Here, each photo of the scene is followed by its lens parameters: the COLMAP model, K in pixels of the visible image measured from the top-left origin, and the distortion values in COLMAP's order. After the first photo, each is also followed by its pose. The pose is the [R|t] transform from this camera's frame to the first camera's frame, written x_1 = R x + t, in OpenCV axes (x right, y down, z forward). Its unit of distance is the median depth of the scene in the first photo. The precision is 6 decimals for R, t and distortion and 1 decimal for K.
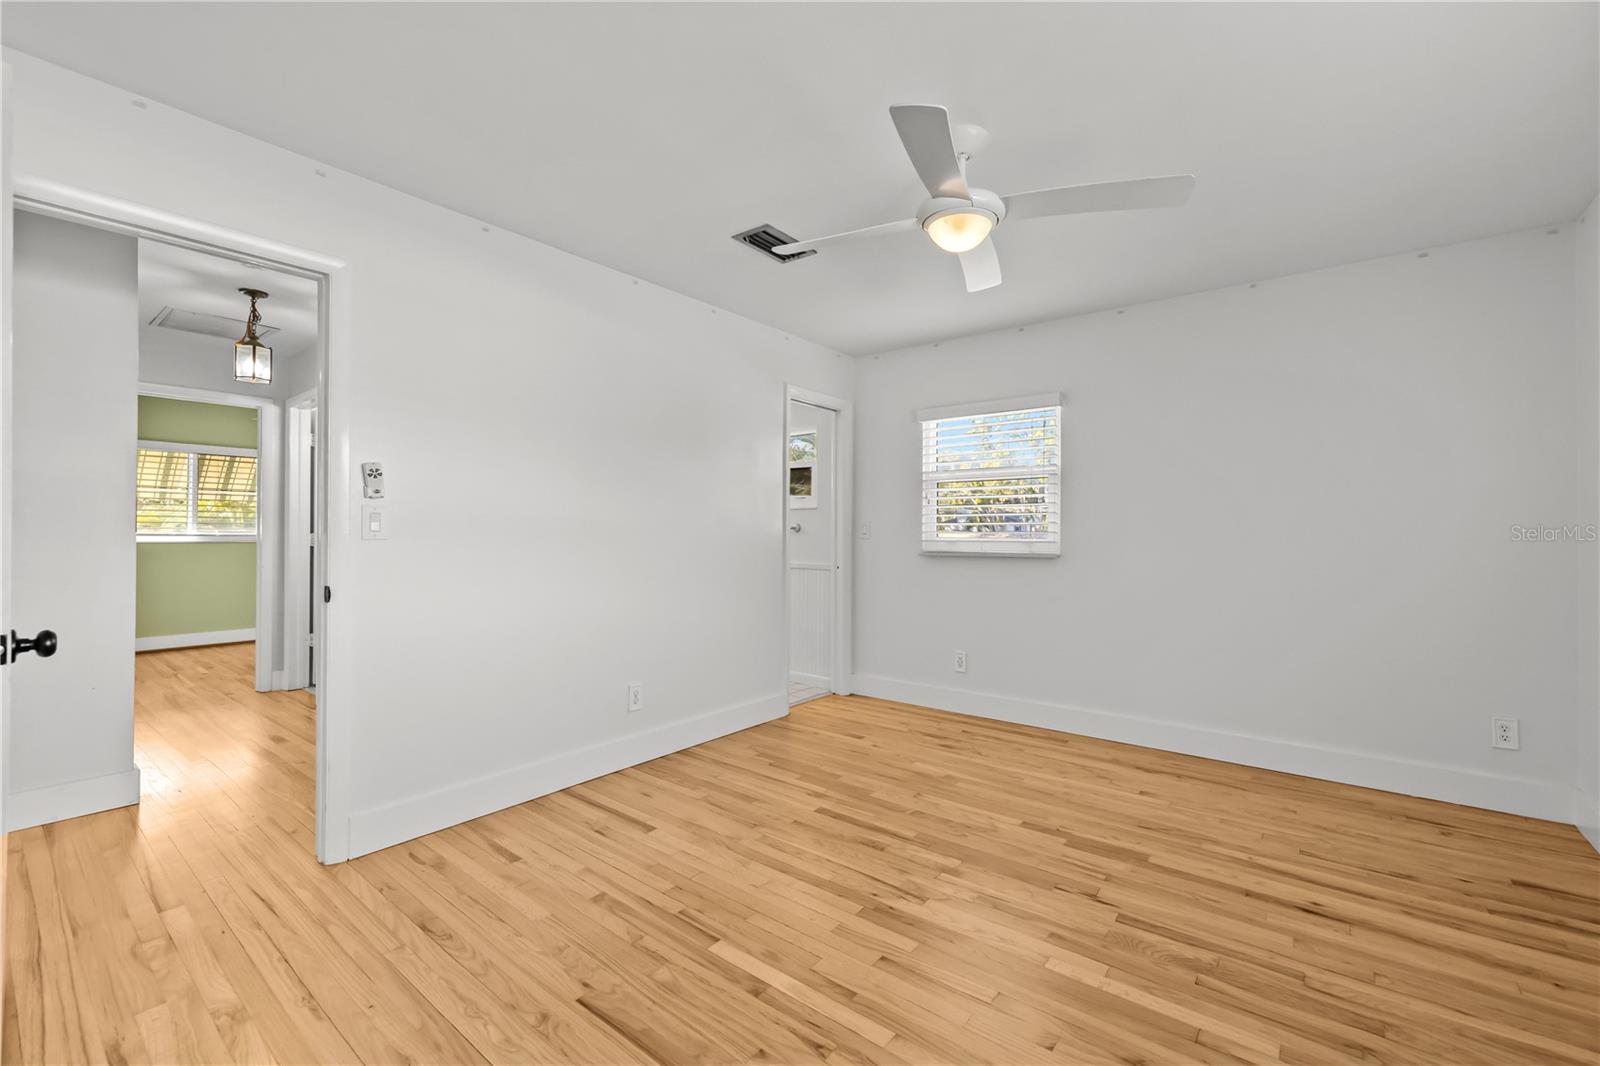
lens RADIAL K [[667.1, 0, 803.4], [0, 667.1, 522.4], [0, 0, 1]] dist [0.000946, 0.000199]
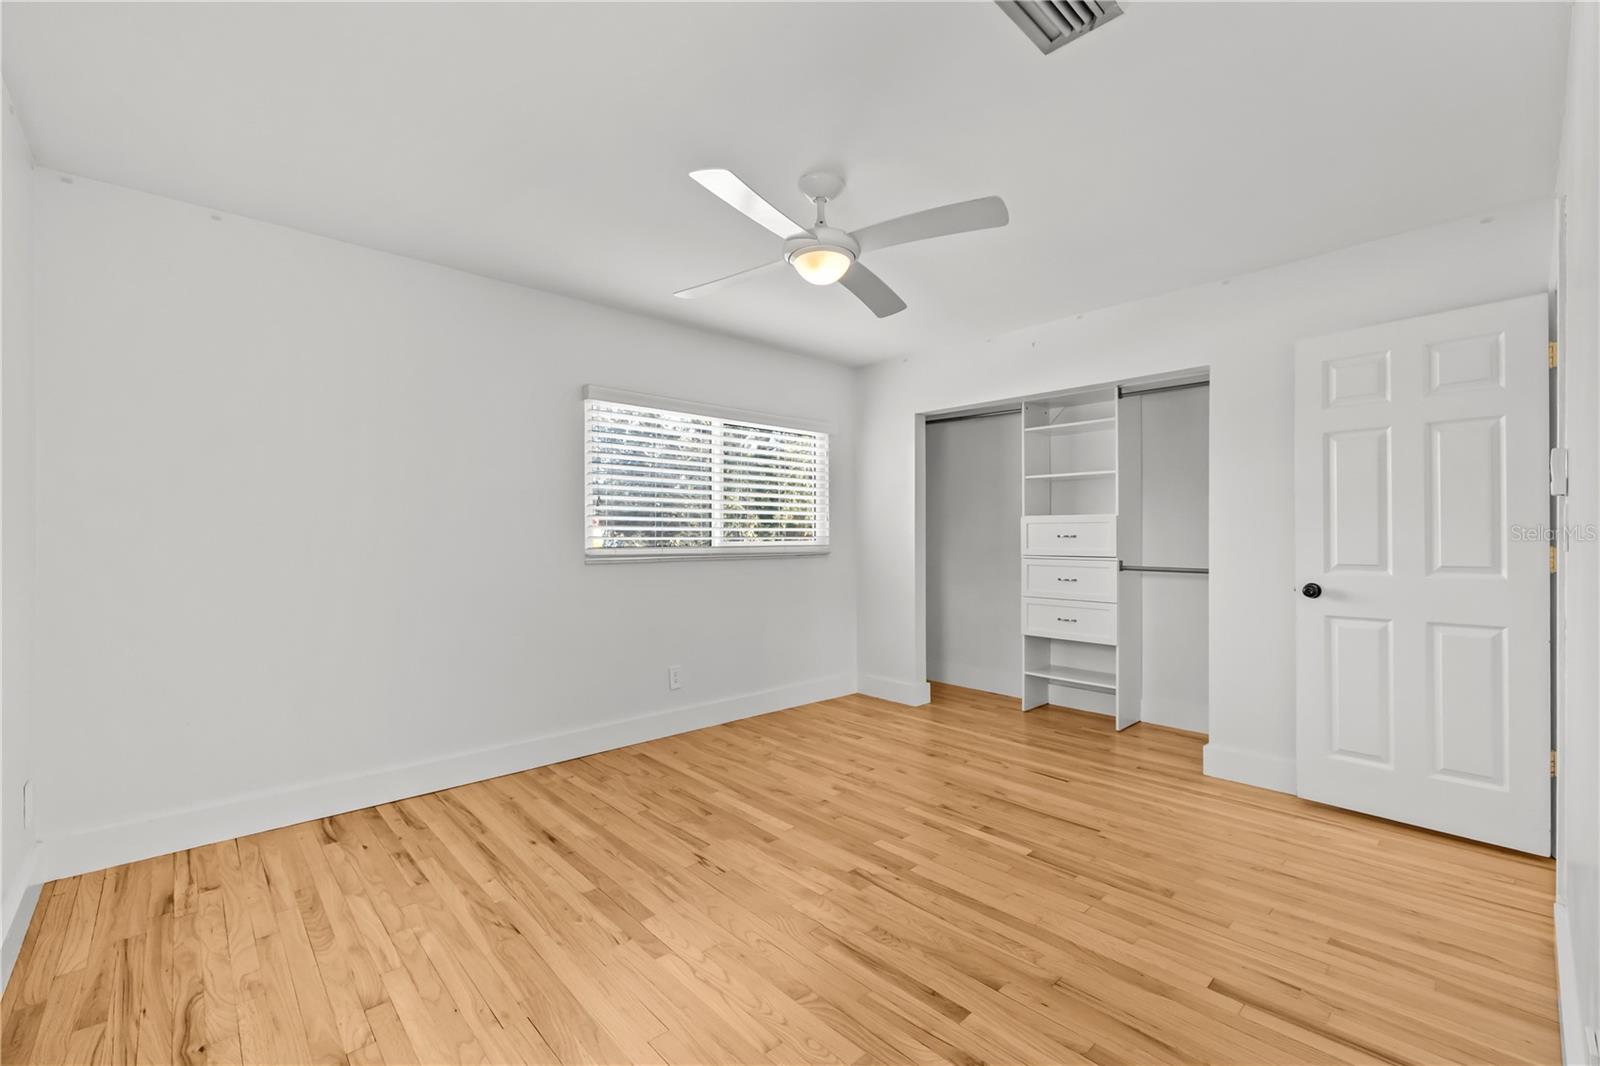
lens RADIAL K [[676.1, 0, 808.6], [0, 676.1, 522.4], [0, 0, 1]] dist [0.000960, 0.000273]
pose [[-0.989348, 0.000128, 0.145568, 0.073562], [-0.004814, 0.999424, -0.033596, 0.021003], [-0.145489, -0.033939, -0.988778, 1.714431]]
